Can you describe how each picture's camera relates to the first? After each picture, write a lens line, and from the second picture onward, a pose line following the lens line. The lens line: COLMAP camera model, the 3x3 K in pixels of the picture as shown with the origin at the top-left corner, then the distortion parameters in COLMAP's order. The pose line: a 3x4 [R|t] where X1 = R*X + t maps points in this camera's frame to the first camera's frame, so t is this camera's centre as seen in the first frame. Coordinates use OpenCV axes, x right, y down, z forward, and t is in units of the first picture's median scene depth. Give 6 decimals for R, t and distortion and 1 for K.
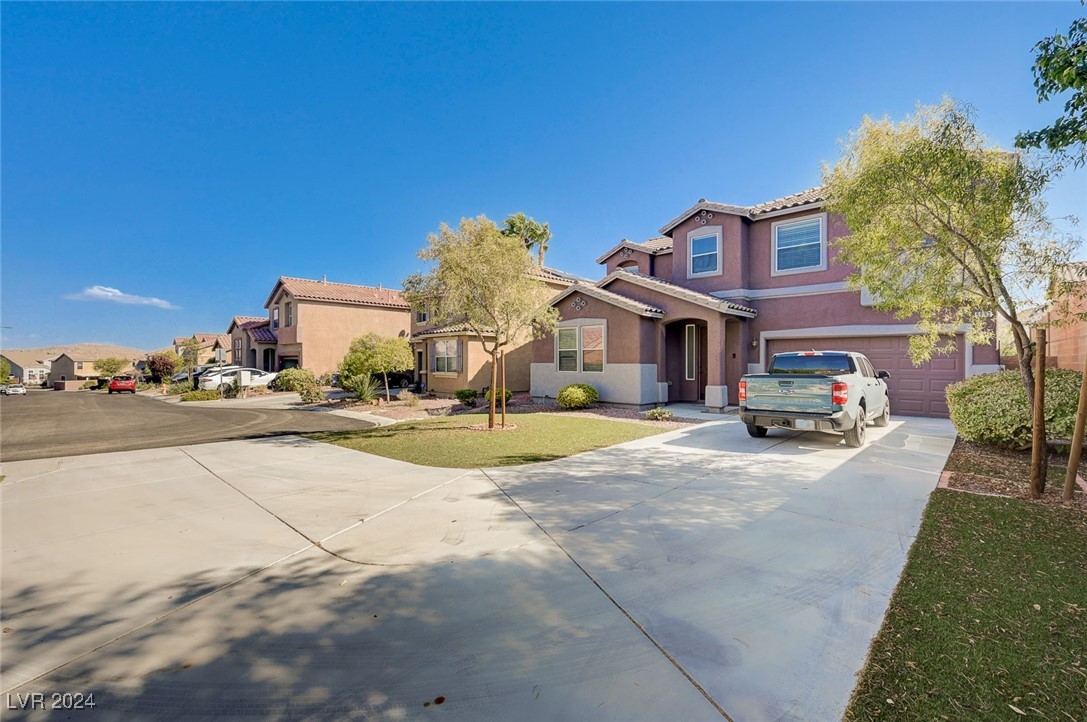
lens RADIAL K [[457.4, 0, 543.5], [0, 457.4, 361.0], [0, 0, 1]] dist [0.000318, 0.000016]
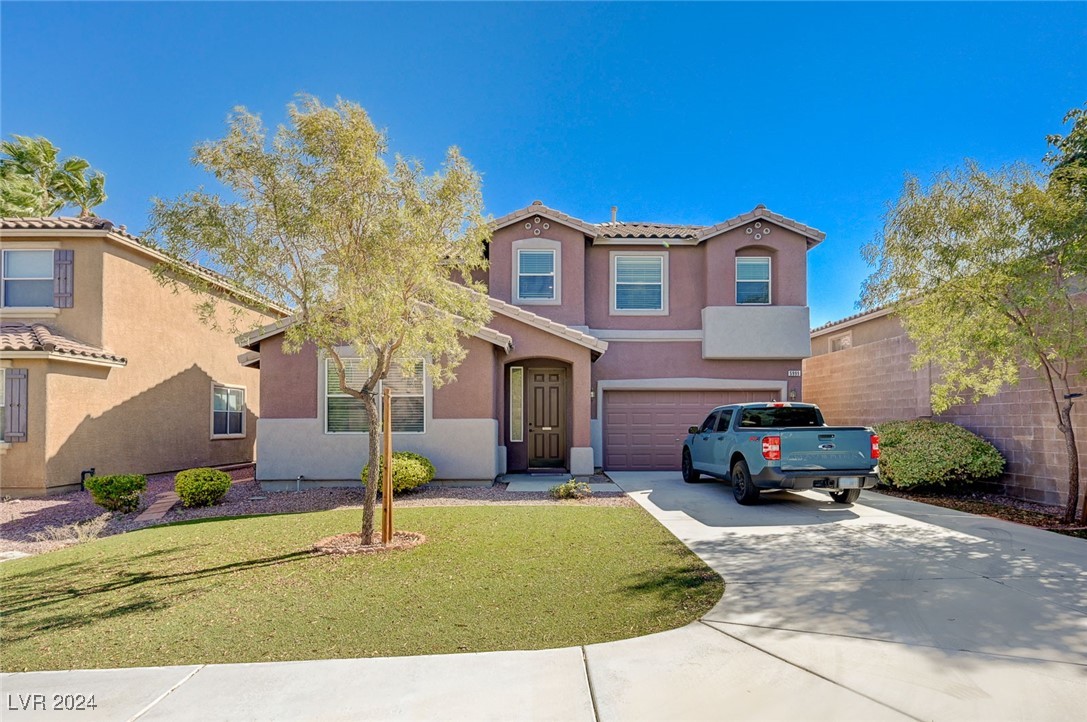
lens RADIAL K [[585.3, 0, 545.1], [0, 585.3, 419.2], [0, 0, 1]] dist [-0.000210, 0.000139]
pose [[0.703165, 0.000797, 0.711026, -0.349158], [0.001469, 0.999996, -0.002574, 0.009018], [-0.711025, 0.002855, 0.703161, 0.330276]]
